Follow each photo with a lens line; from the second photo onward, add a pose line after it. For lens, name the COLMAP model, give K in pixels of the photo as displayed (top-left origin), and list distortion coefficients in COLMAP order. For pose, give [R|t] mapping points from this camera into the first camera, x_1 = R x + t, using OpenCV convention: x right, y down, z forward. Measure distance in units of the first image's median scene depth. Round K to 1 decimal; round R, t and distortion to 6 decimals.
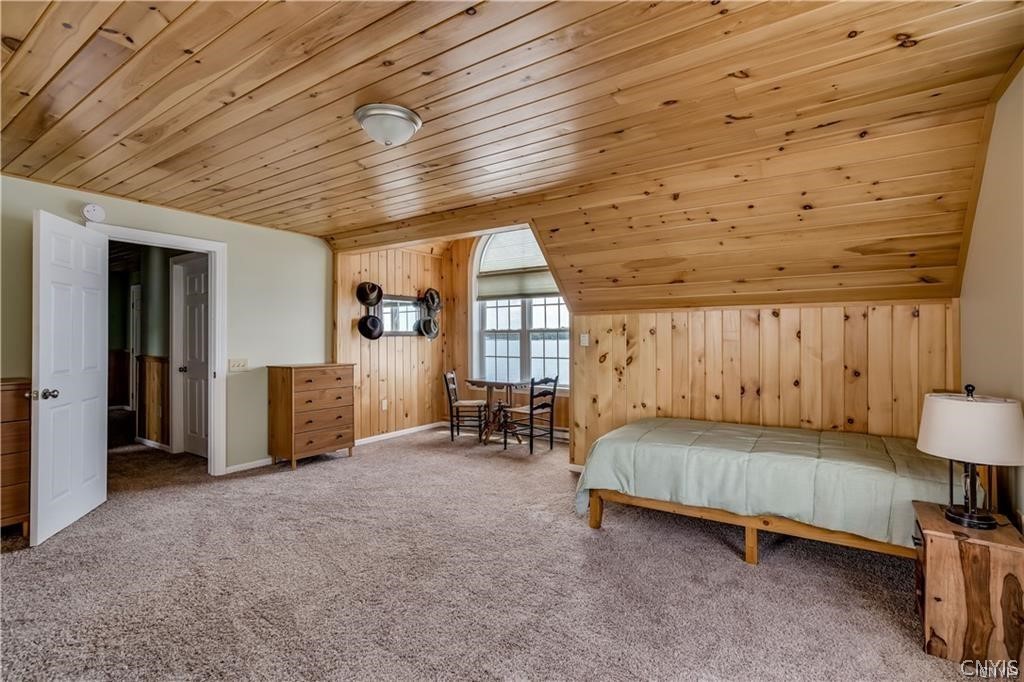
lens RADIAL K [[468.2, 0, 514.3], [0, 468.2, 337.2], [0, 0, 1]] dist [0.000809, 0.000477]
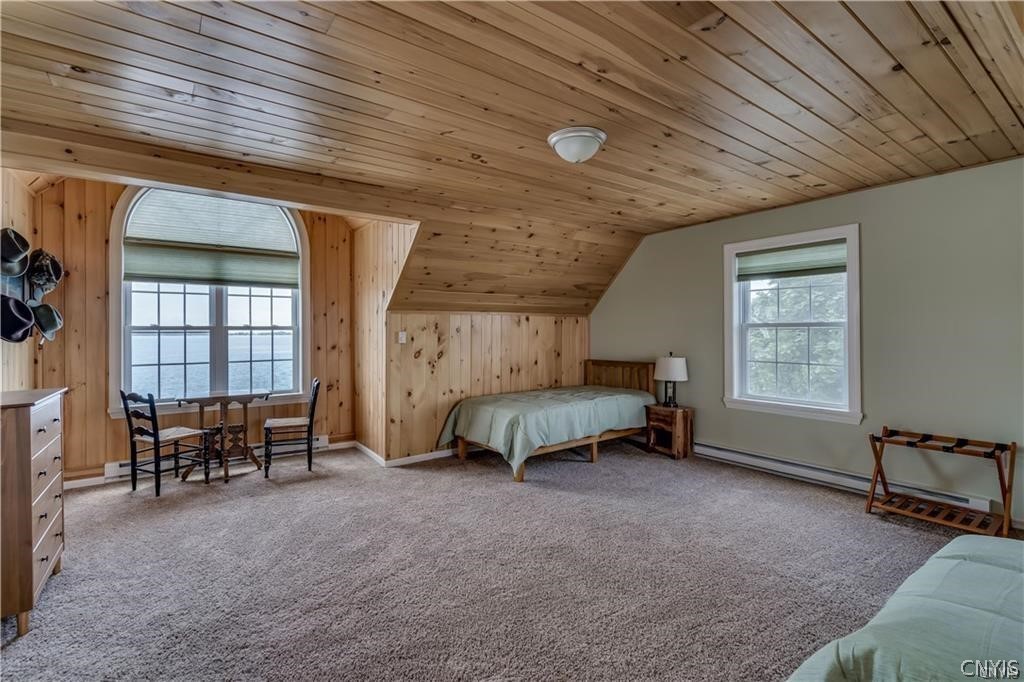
lens RADIAL K [[468.2, 0, 511.2], [0, 468.2, 333.8], [0, 0, 1]] dist [0.000809, 0.000477]
pose [[0.350267, -0.000083, 0.936650, -0.752310], [0.006853, 0.999973, -0.002474, 0.002099], [-0.936625, 0.007285, 0.350259, 0.411484]]
